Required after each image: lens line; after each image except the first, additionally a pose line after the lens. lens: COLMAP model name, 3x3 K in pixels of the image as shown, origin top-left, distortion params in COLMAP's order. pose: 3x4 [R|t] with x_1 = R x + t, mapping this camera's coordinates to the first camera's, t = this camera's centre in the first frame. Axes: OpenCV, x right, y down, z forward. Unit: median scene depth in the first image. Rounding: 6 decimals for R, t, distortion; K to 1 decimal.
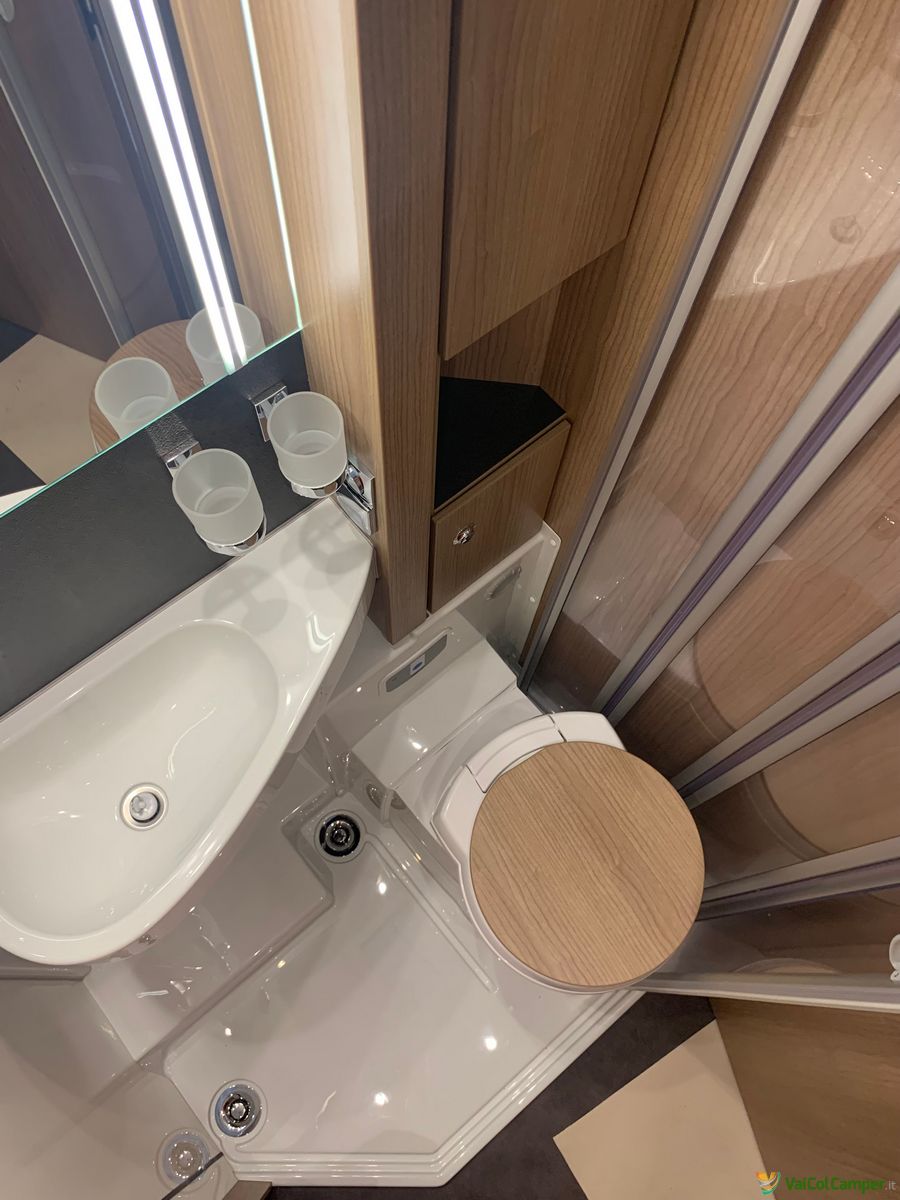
lens RADIAL K [[932.0, 0, 465.6], [0, 932.0, 596.7], [0, 0, 1]] dist [0.013088, -0.003129]
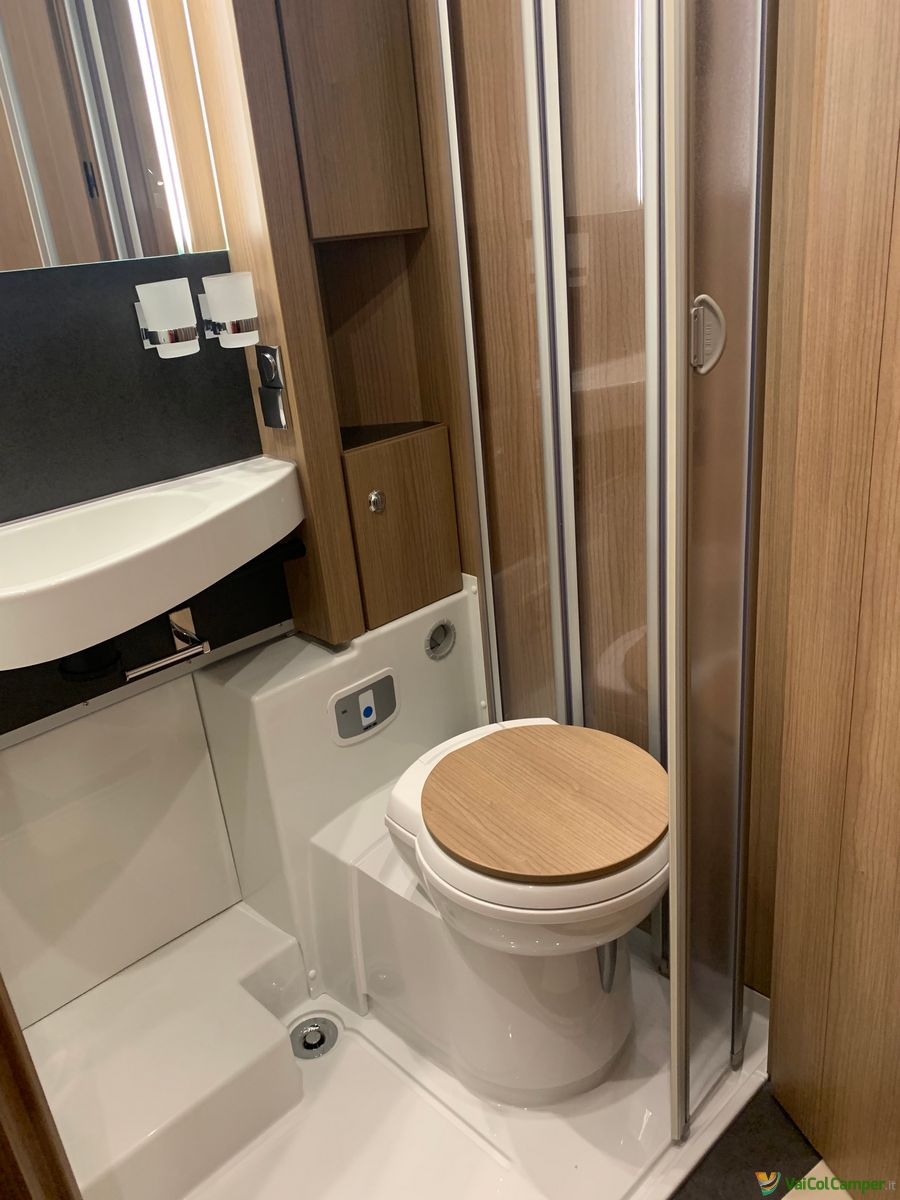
lens RADIAL K [[932.0, 0, 465.6], [0, 932.0, 596.7], [0, 0, 1]] dist [0.013088, -0.003129]
pose [[0.987174, -0.159159, 0.012471, 0.071450], [0.119927, 0.687740, -0.715983, 0.820140], [0.105378, 0.708295, 0.698007, 0.196055]]
